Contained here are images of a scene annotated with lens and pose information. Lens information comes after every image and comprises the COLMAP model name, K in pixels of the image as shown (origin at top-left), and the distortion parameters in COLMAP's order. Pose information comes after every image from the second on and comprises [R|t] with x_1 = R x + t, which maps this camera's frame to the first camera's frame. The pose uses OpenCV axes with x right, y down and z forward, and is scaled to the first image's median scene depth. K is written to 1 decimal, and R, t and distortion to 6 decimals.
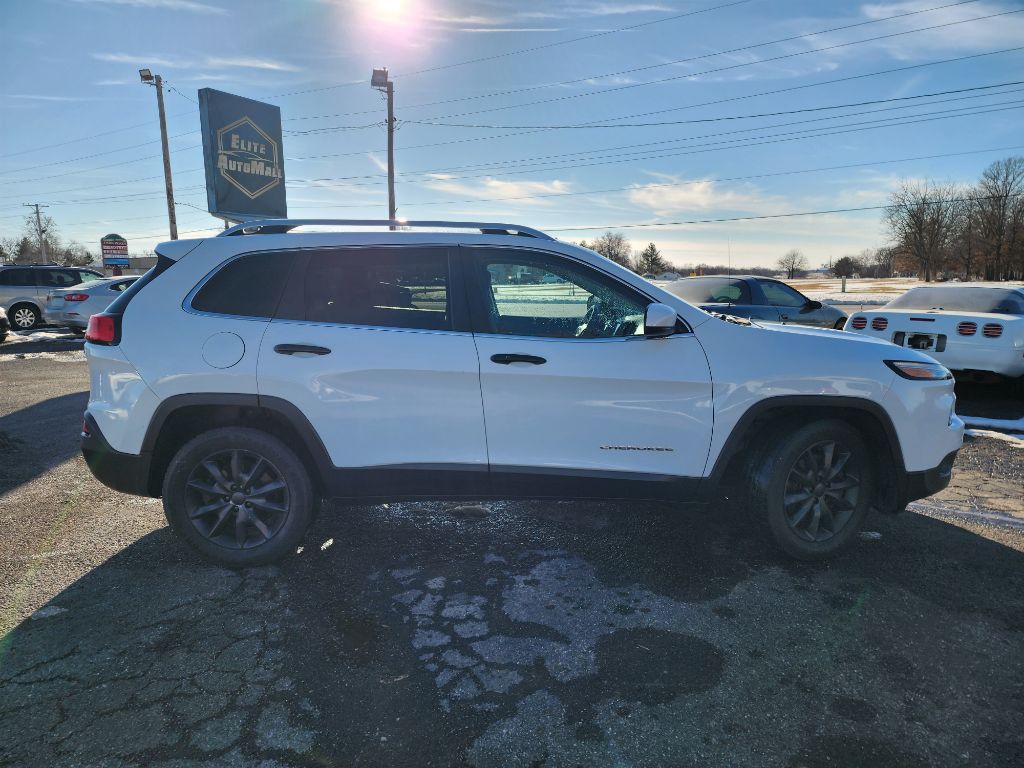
lens RADIAL K [[700.1, 0, 515.6], [0, 700.1, 372.4], [0, 0, 1]] dist [0.079533, -0.074656]
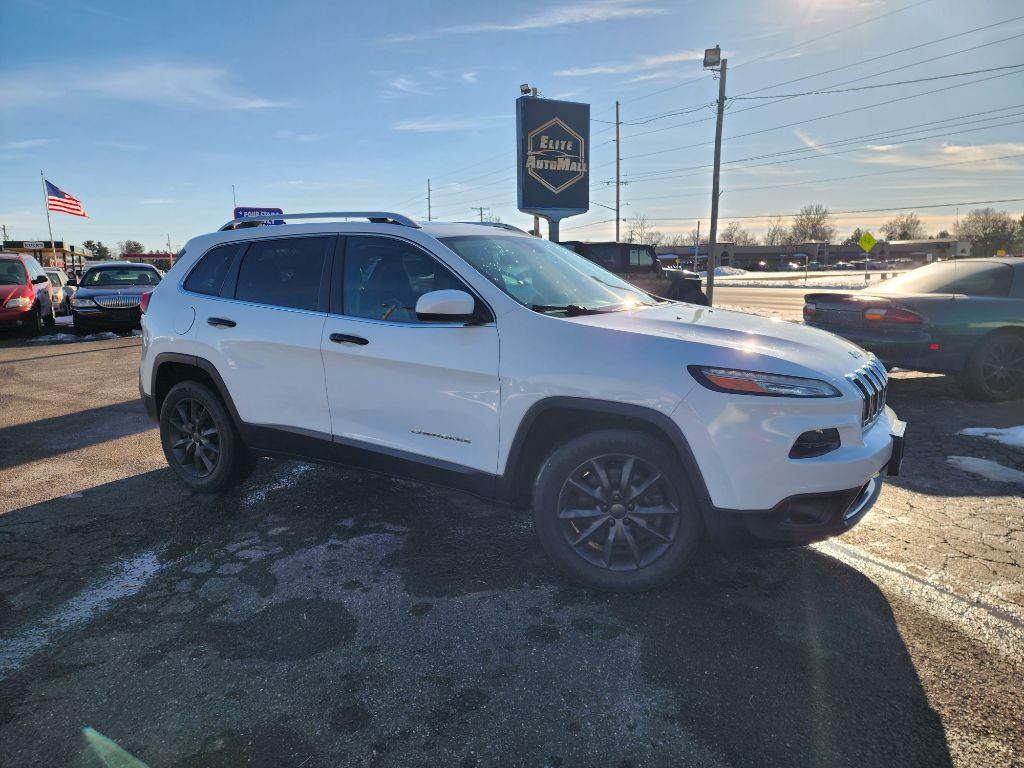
lens RADIAL K [[700.1, 0, 515.6], [0, 700.1, 372.4], [0, 0, 1]] dist [0.079533, -0.074656]
pose [[0.845172, 0.074815, -0.529232, 0.173162], [-0.065306, 0.997191, 0.036676, -0.005390], [0.530490, 0.003564, 0.847684, 0.049283]]
